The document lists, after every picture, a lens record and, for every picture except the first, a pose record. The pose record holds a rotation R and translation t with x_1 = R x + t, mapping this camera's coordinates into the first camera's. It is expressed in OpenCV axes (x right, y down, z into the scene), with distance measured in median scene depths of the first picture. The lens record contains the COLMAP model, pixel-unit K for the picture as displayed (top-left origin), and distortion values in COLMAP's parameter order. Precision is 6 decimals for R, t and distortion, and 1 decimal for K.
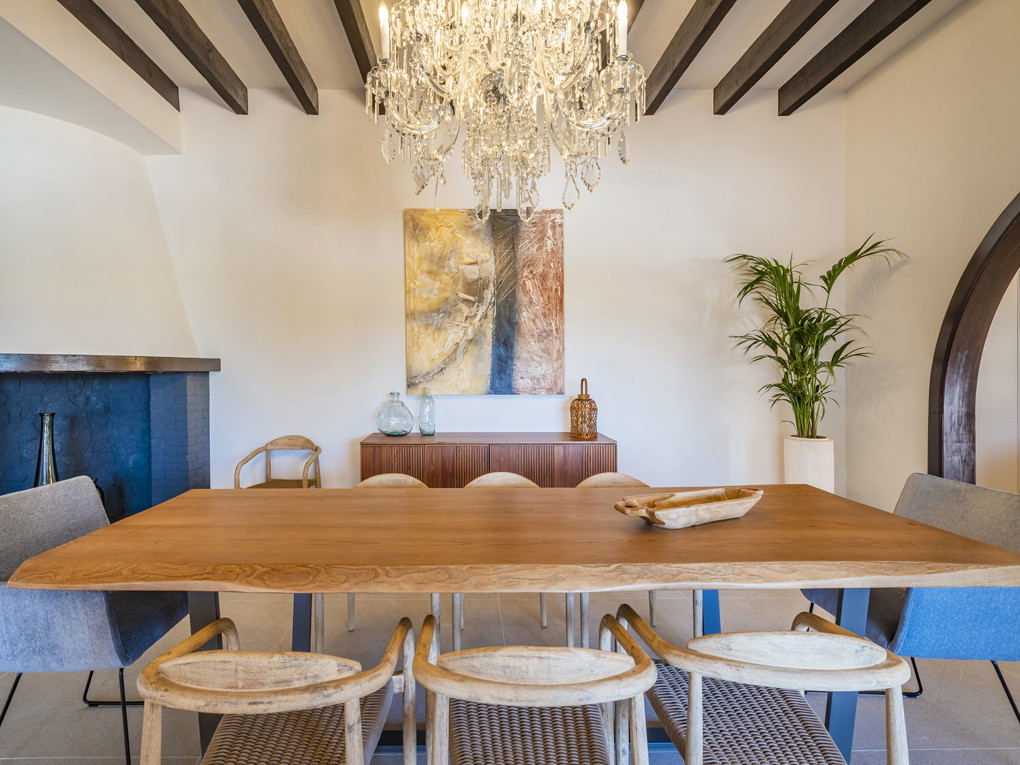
lens RADIAL K [[486.8, 0, 510.0], [0, 486.8, 382.5], [0, 0, 1]] dist [-0.036429, -0.000351]
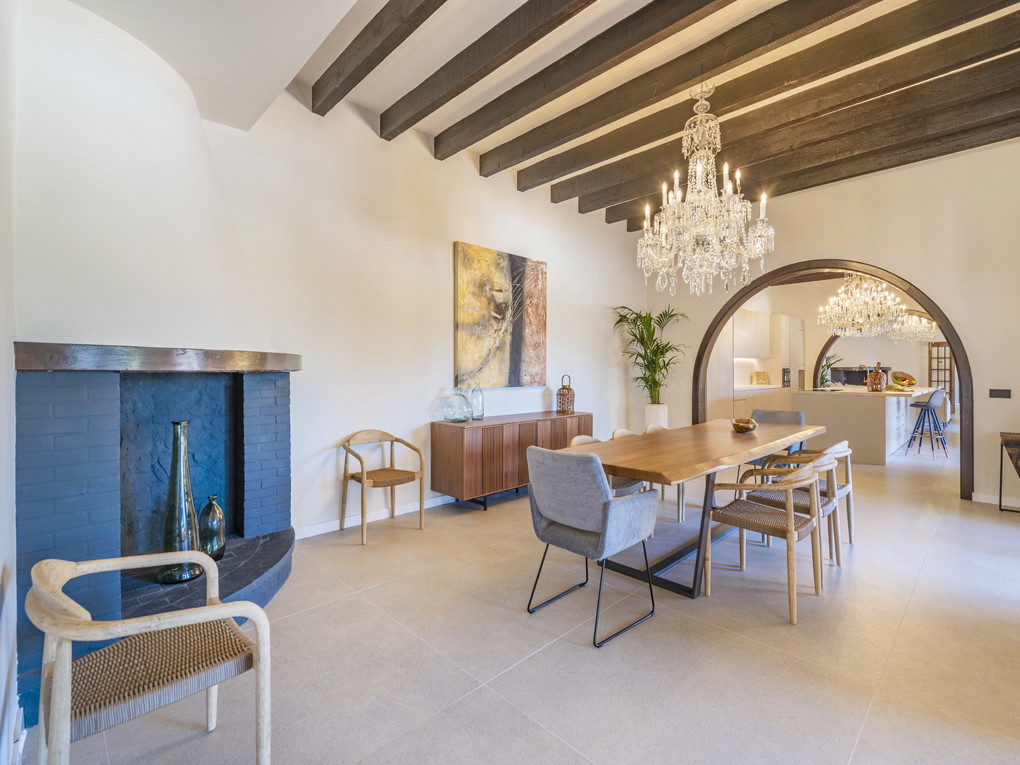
lens RADIAL K [[486.8, 0, 510.0], [0, 486.8, 382.5], [0, 0, 1]] dist [-0.036429, -0.000351]
pose [[0.714172, -0.015665, 0.699795, -1.009884], [0.017680, 0.999834, 0.004339, 0.005335], [-0.699747, 0.009273, 0.714331, 0.009765]]
